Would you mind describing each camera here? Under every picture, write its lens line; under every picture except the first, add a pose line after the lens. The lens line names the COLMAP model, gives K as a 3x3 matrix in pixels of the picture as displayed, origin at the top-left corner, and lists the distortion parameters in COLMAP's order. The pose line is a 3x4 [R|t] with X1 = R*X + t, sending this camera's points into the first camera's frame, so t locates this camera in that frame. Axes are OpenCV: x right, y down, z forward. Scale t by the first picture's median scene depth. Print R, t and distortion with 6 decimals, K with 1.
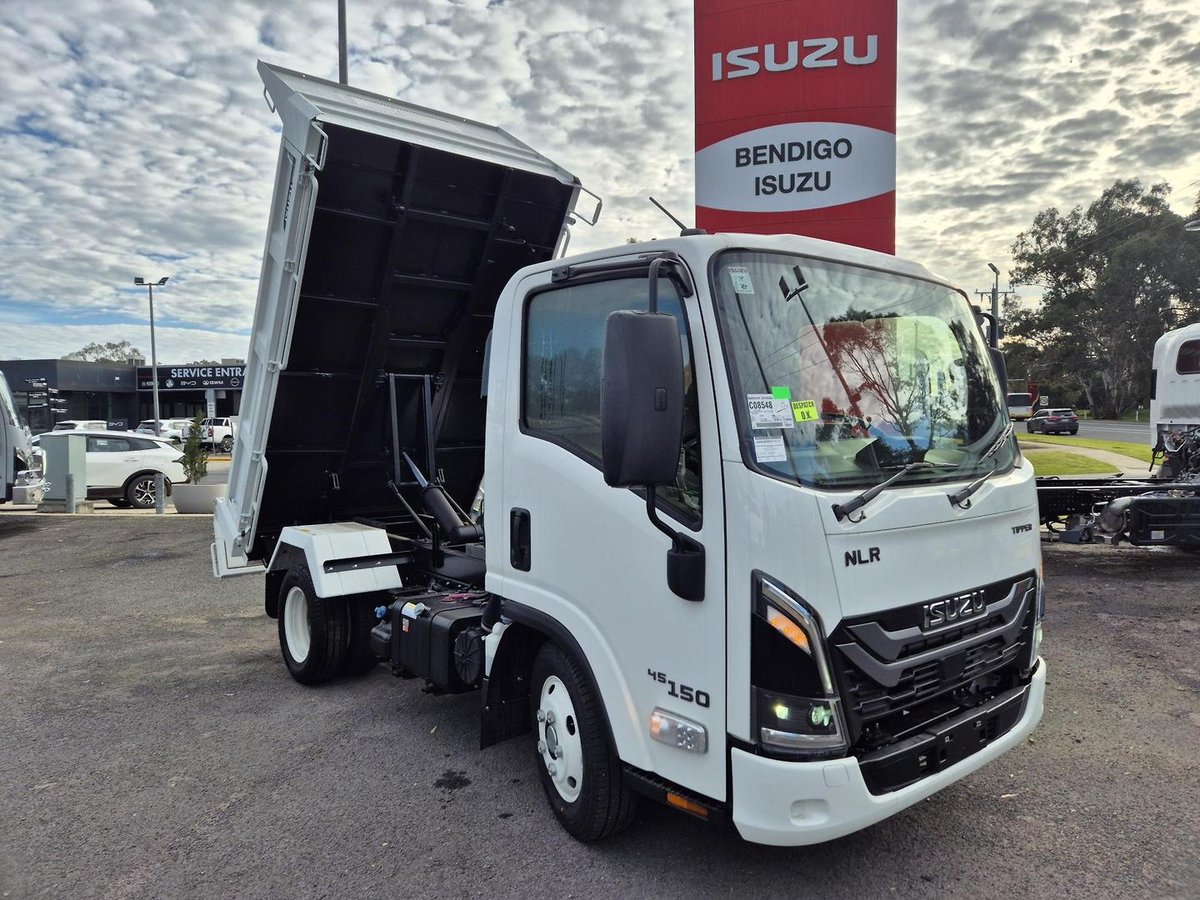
lens RADIAL K [[800.8, 0, 608.7], [0, 800.8, 439.7], [0, 0, 1]] dist [0.073352, -0.058535]
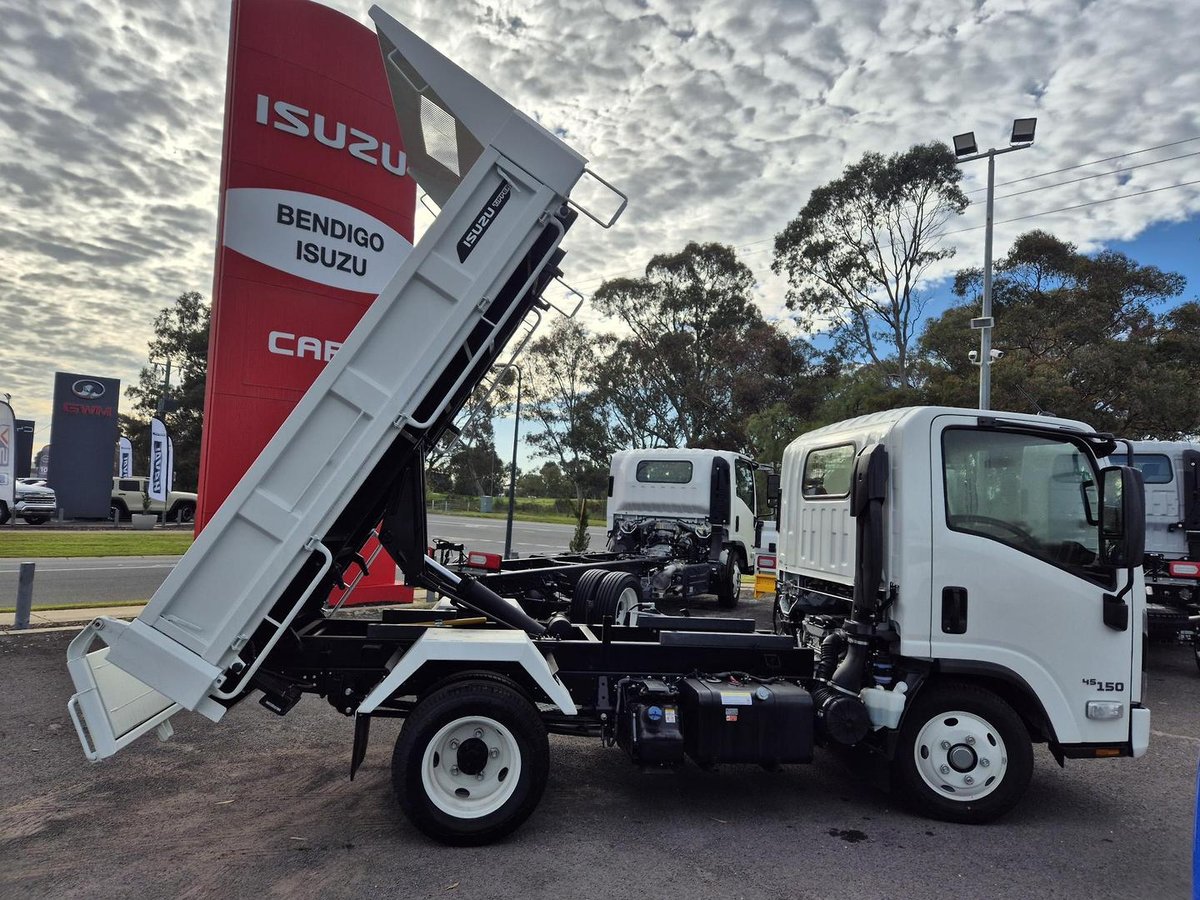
lens RADIAL K [[800.8, 0, 598.3], [0, 800.8, 452.2], [0, 0, 1]] dist [0.073352, -0.058535]
pose [[0.522464, 0.089803, 0.847919, -0.420988], [-0.025413, 0.995637, -0.089789, -0.000640], [-0.852283, 0.025363, 0.522466, 0.208840]]
